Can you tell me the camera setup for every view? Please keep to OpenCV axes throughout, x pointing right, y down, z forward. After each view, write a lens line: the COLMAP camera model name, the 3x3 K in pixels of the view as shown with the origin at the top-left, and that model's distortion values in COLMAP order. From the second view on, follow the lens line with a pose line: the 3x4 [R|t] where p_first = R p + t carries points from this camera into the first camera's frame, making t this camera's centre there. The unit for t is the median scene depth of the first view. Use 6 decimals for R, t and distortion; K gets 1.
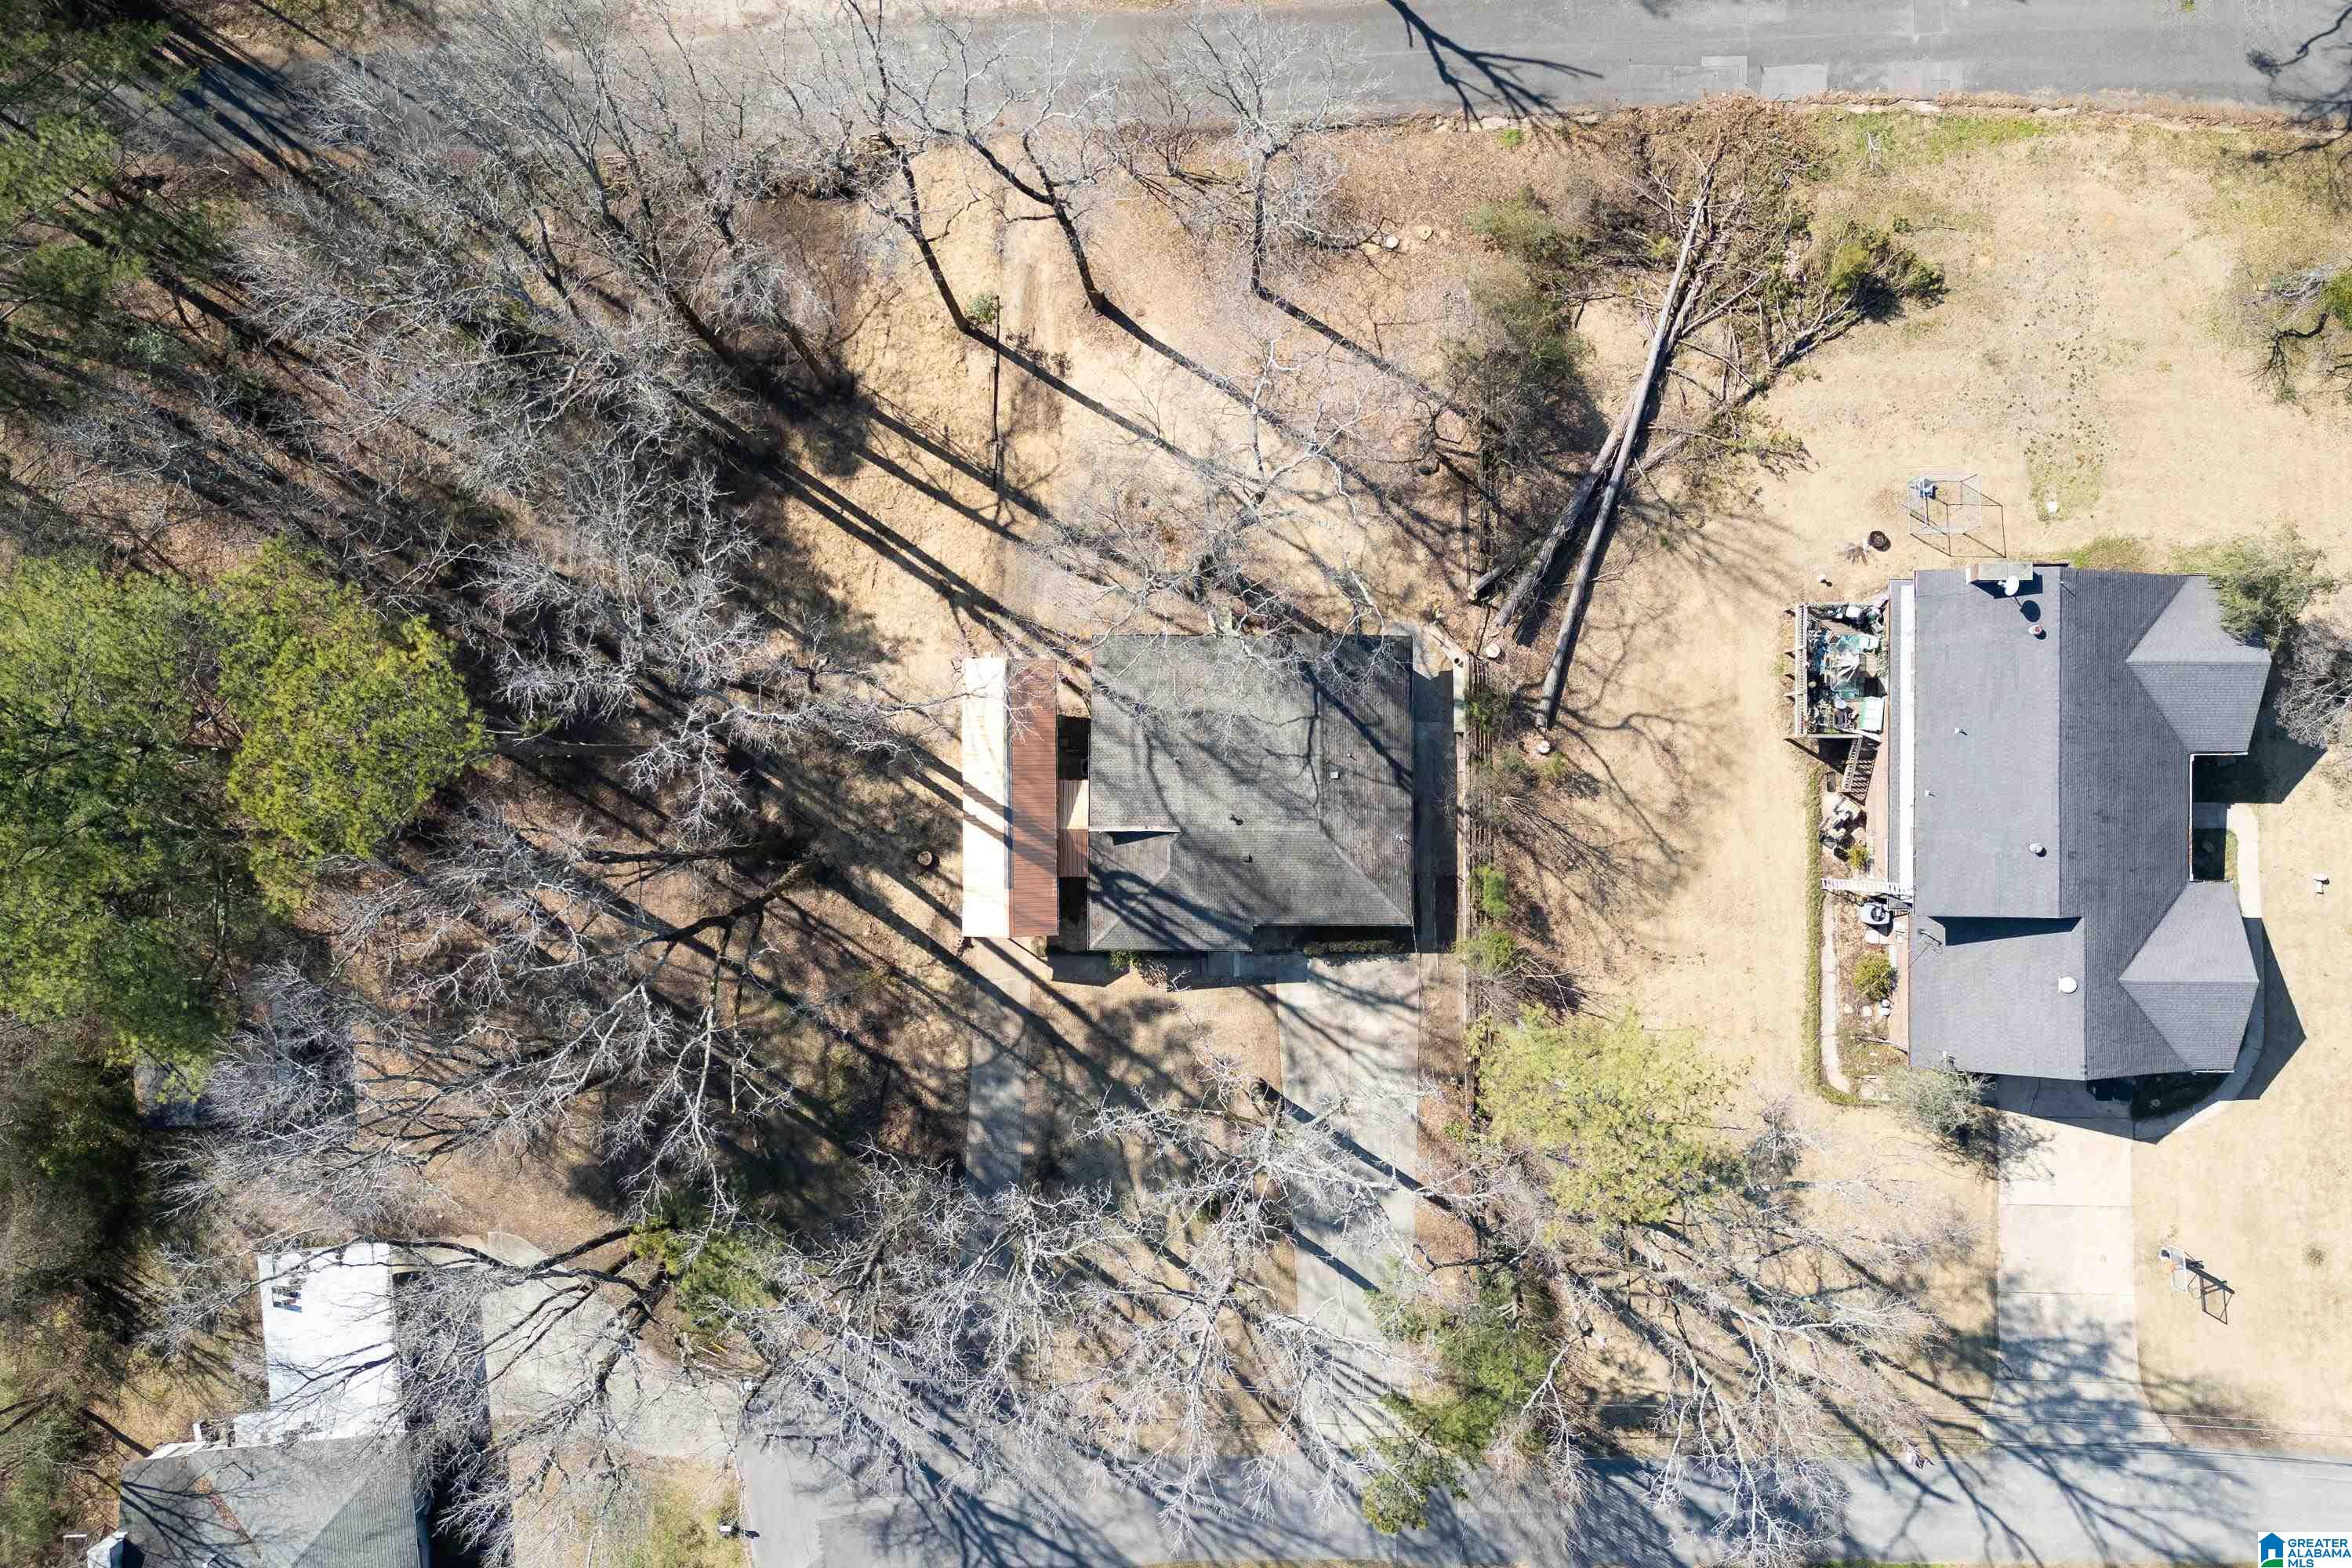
lens RADIAL K [[1578.6, 0, 1175.7], [0, 1578.6, 940.7], [0, 0, 1]] dist [0.077590, -0.068901]
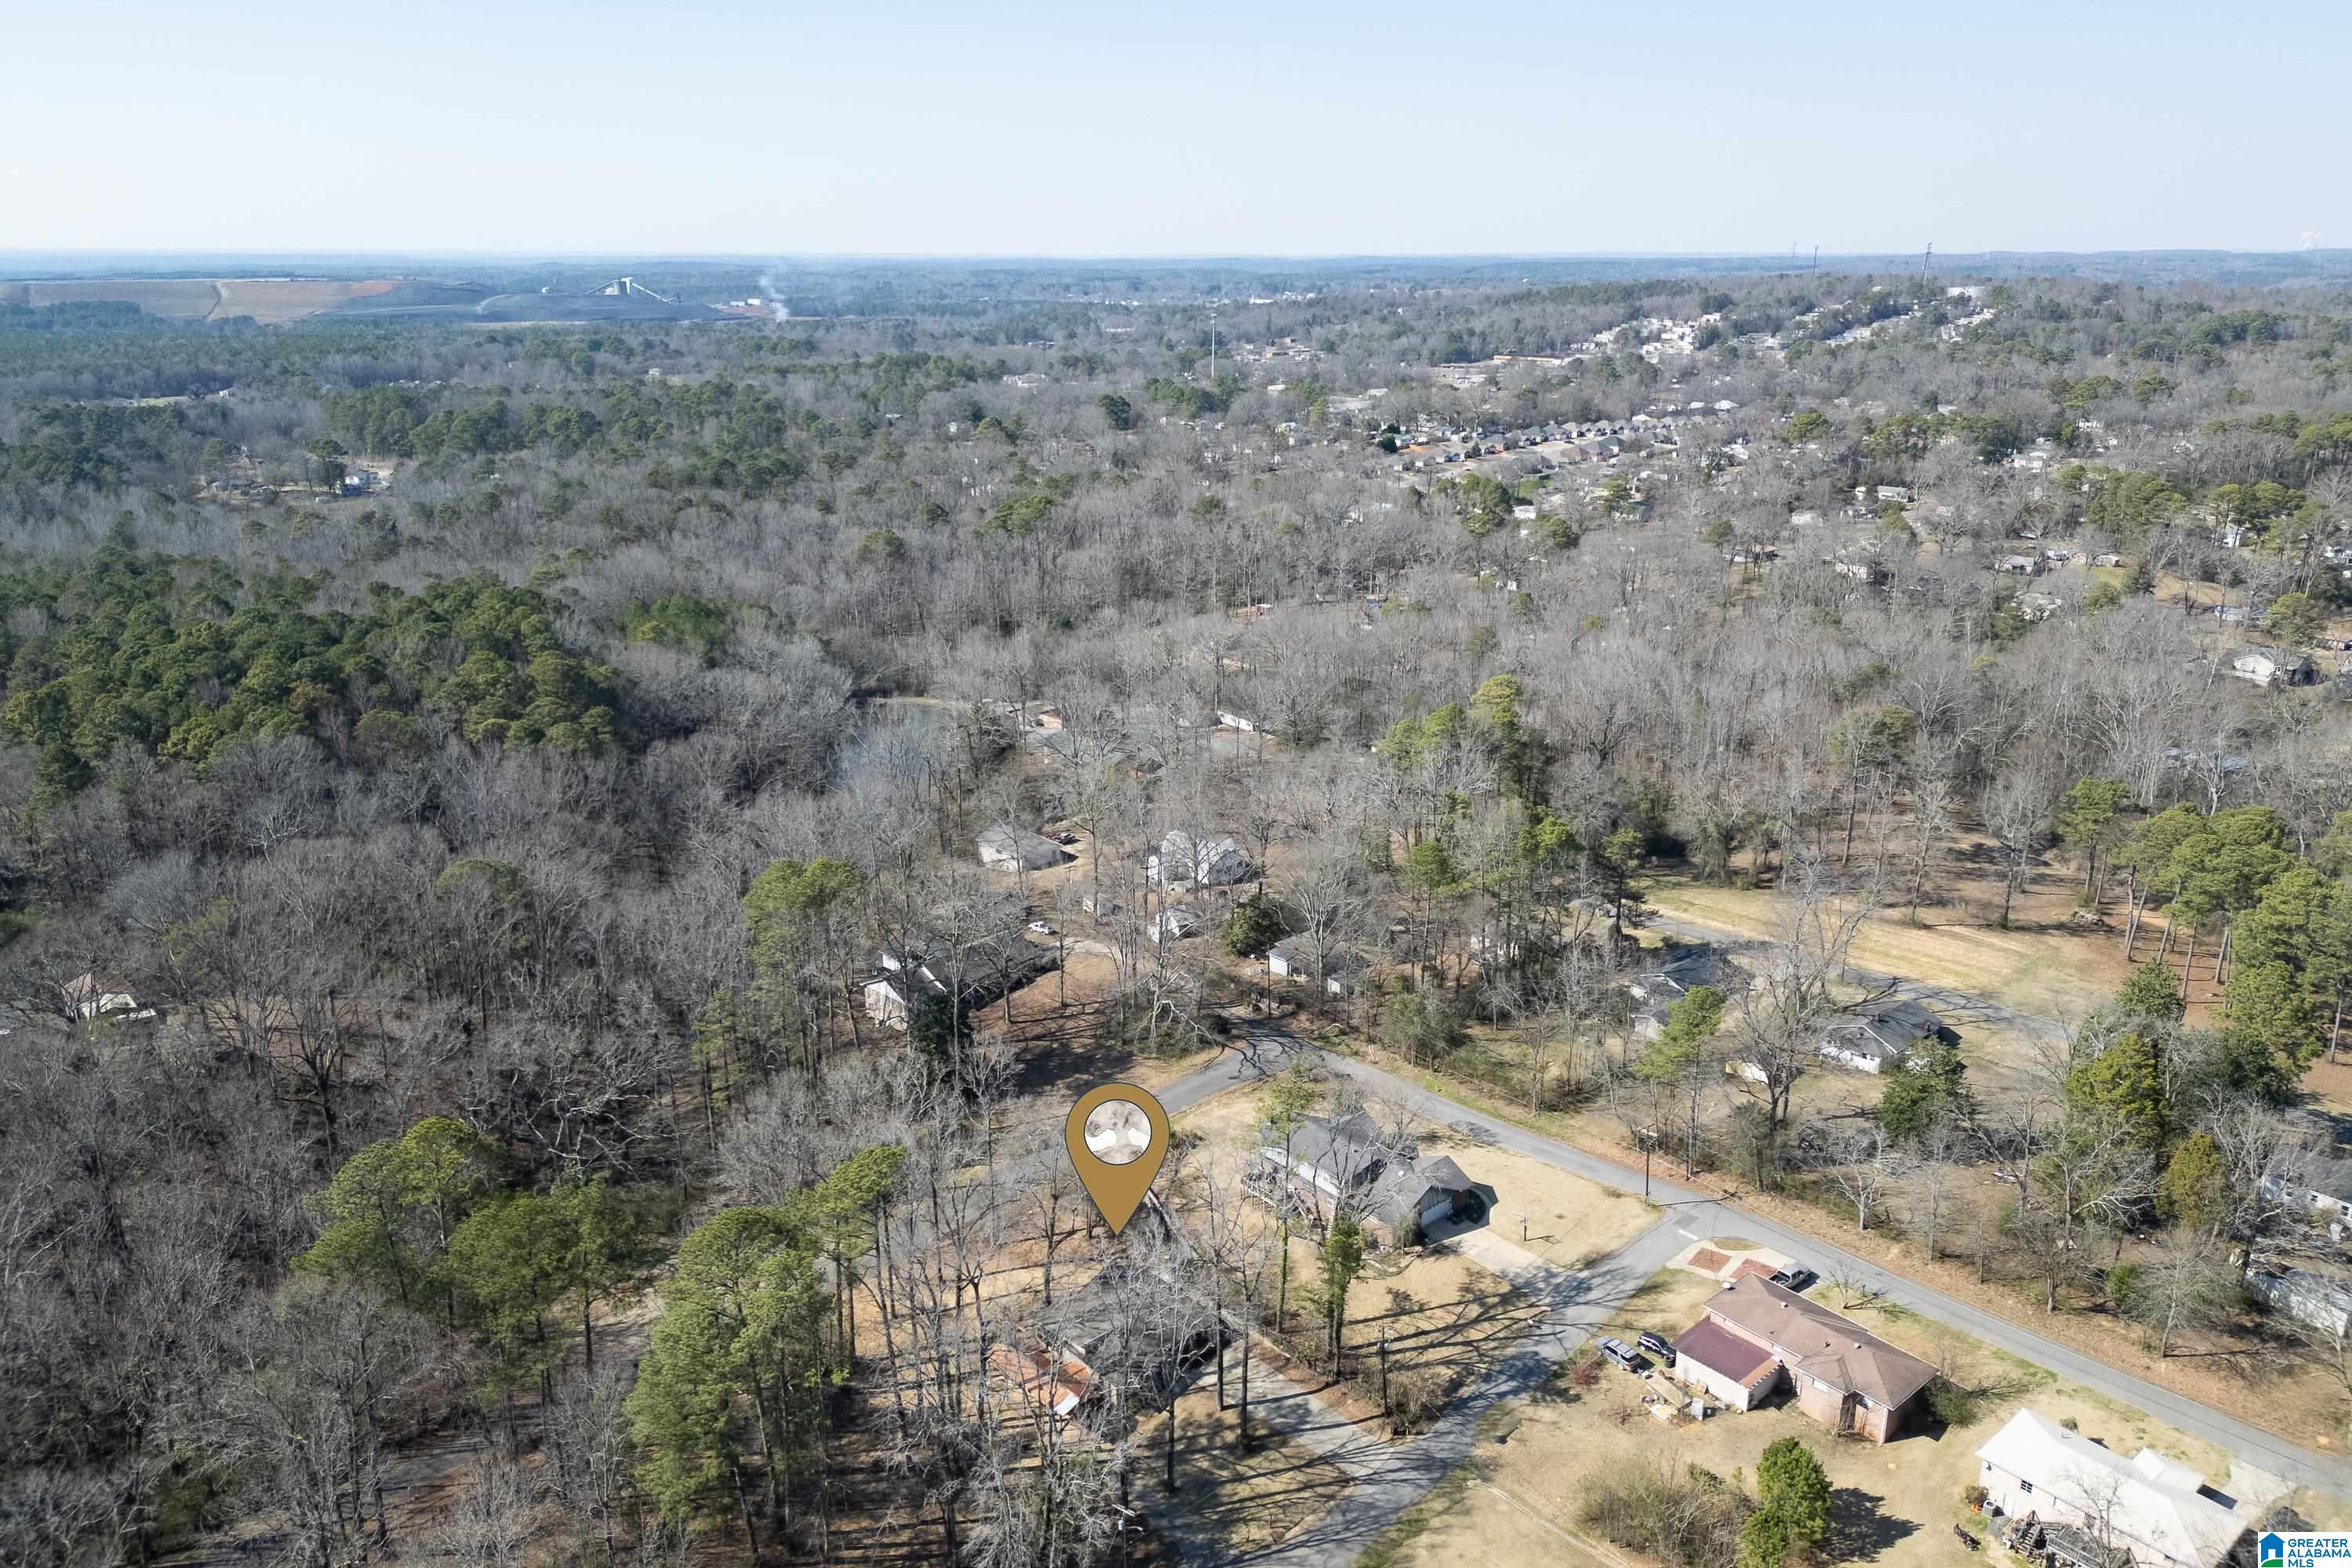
lens RADIAL K [[1647.4, 0, 1176.0], [0, 1647.4, 784.0], [0, 0, 1]] dist [0.051161, -0.054867]
pose [[0.755607, -0.204214, 0.622378, -1.211605], [0.654893, 0.216499, -0.724046, 1.491376], [0.013117, 0.954686, 0.297327, -0.434897]]
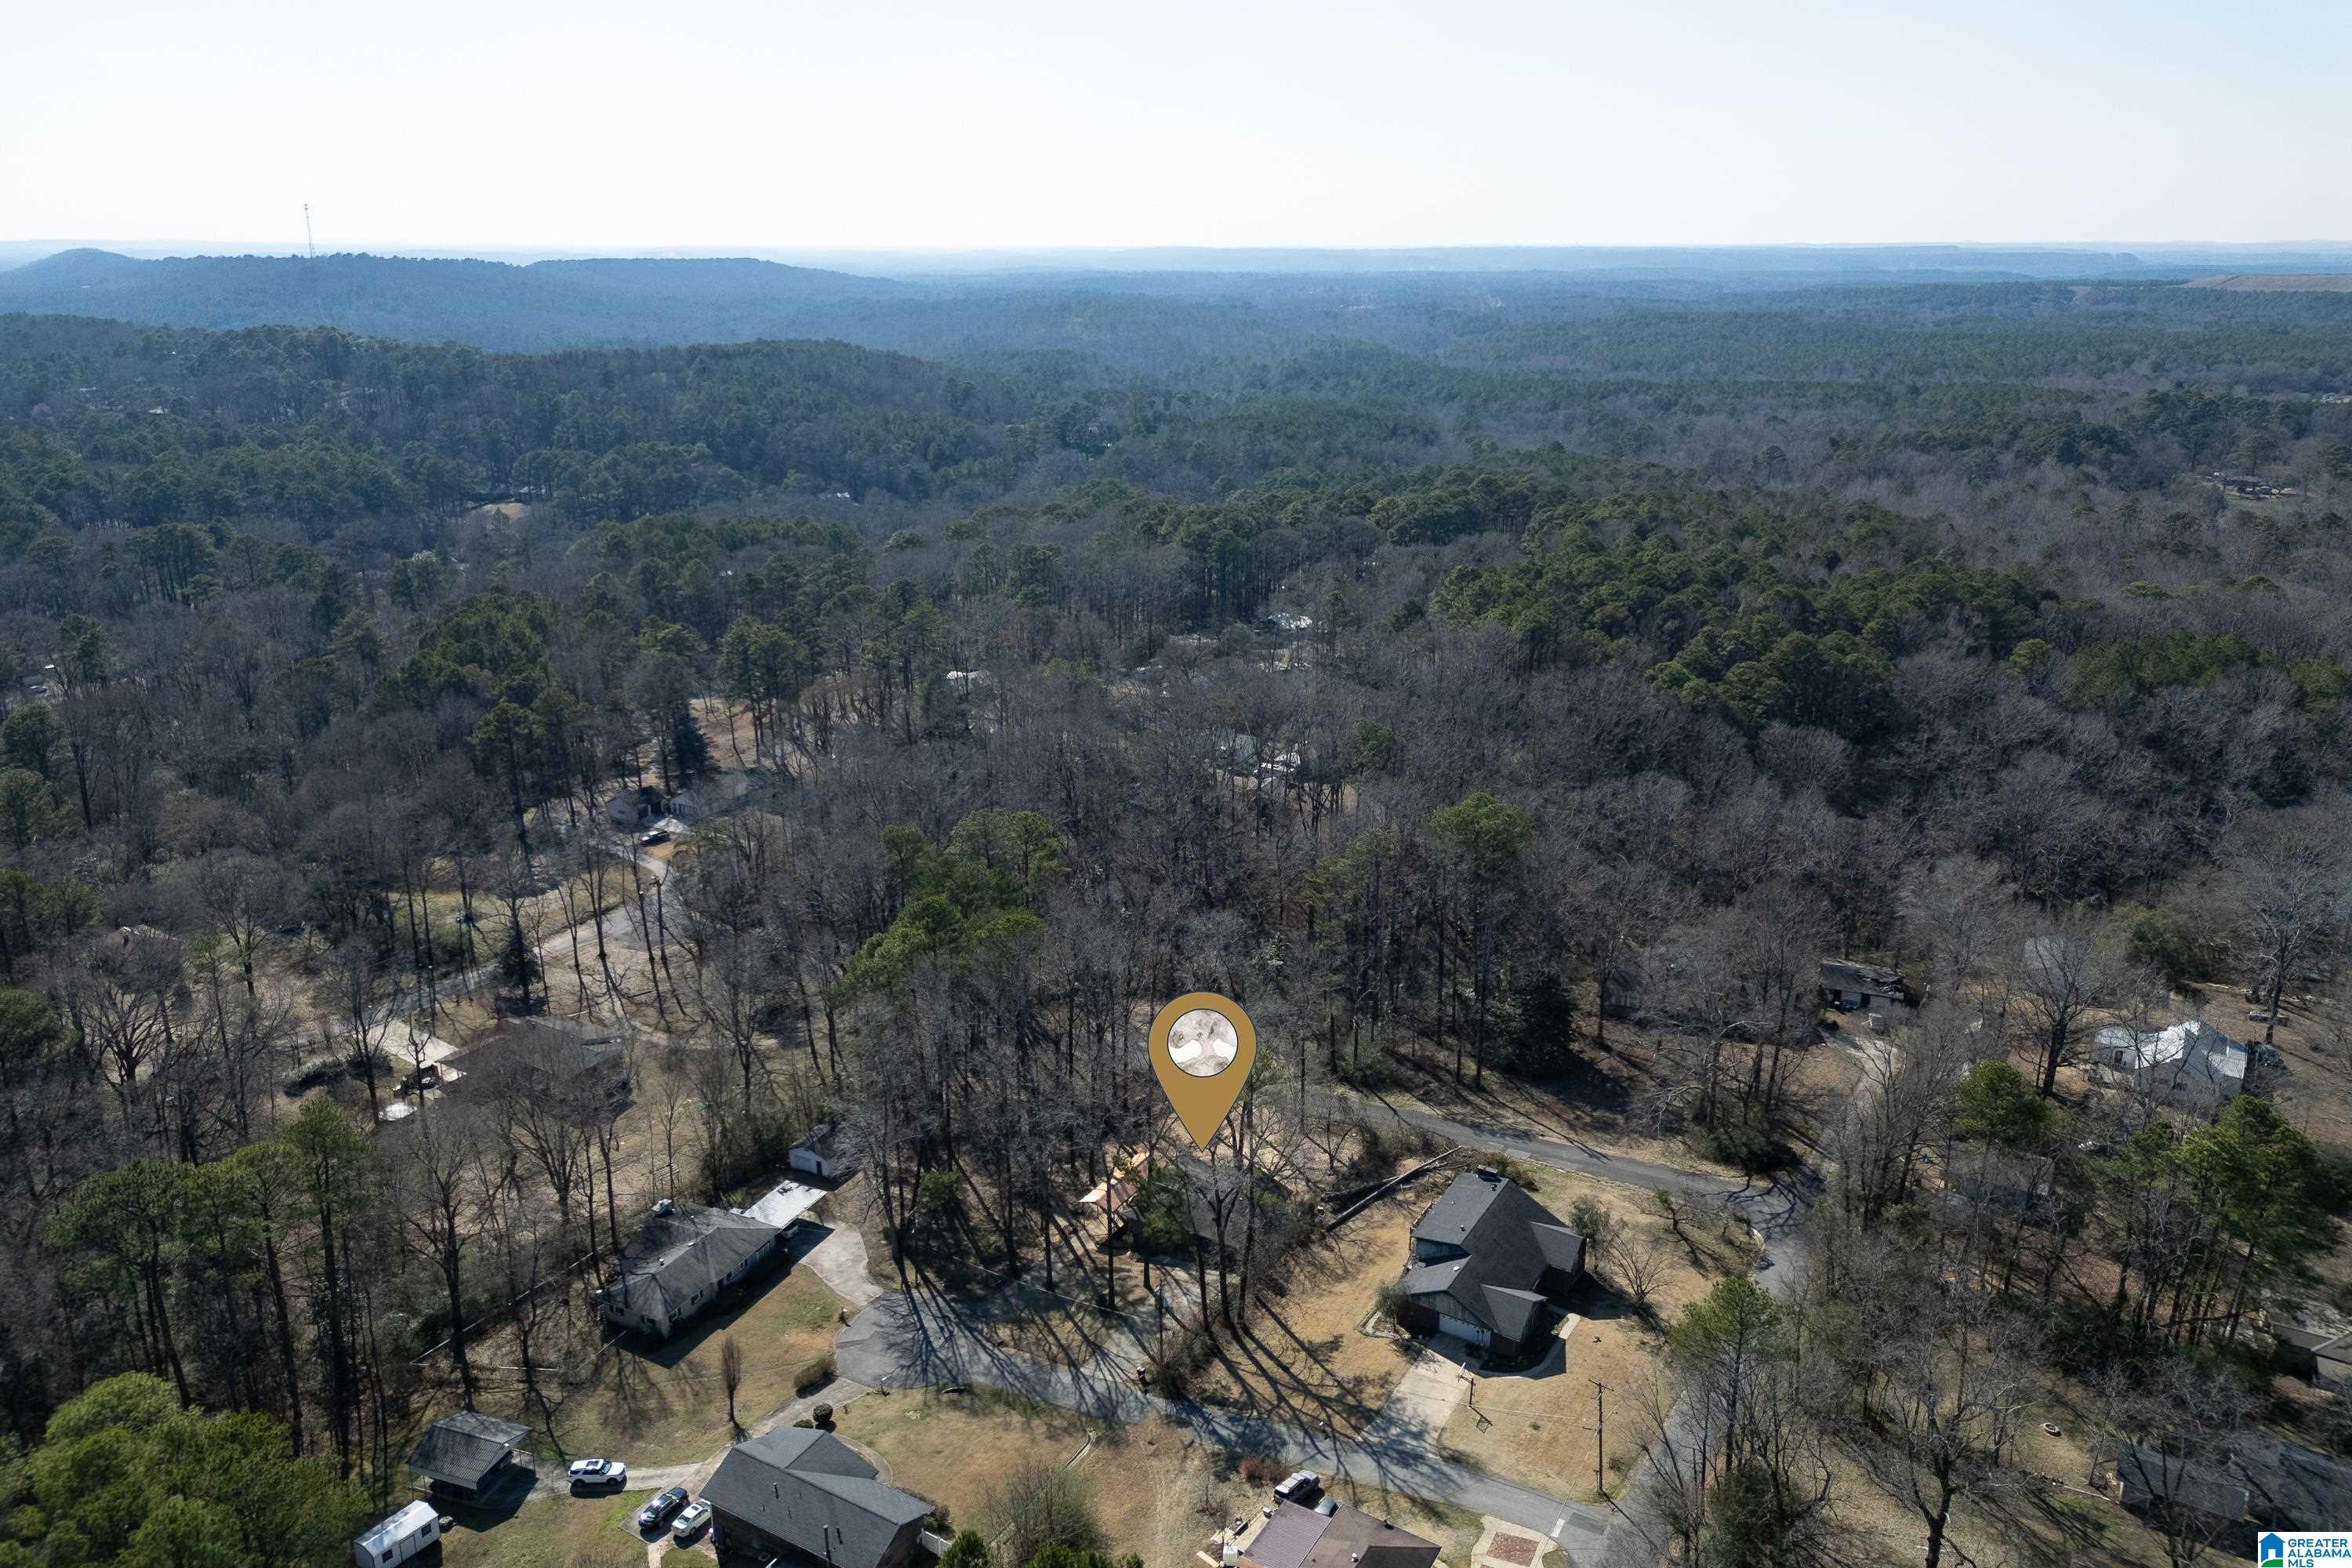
lens RADIAL K [[1617.7, 0, 1176.0], [0, 1617.7, 784.0], [0, 0, 1]] dist [0.088141, -0.098435]
pose [[0.855009, 0.156544, -0.494423, 1.176328], [-0.518605, 0.252436, -0.816900, 1.871804], [-0.003071, 0.954867, 0.297019, -0.405401]]
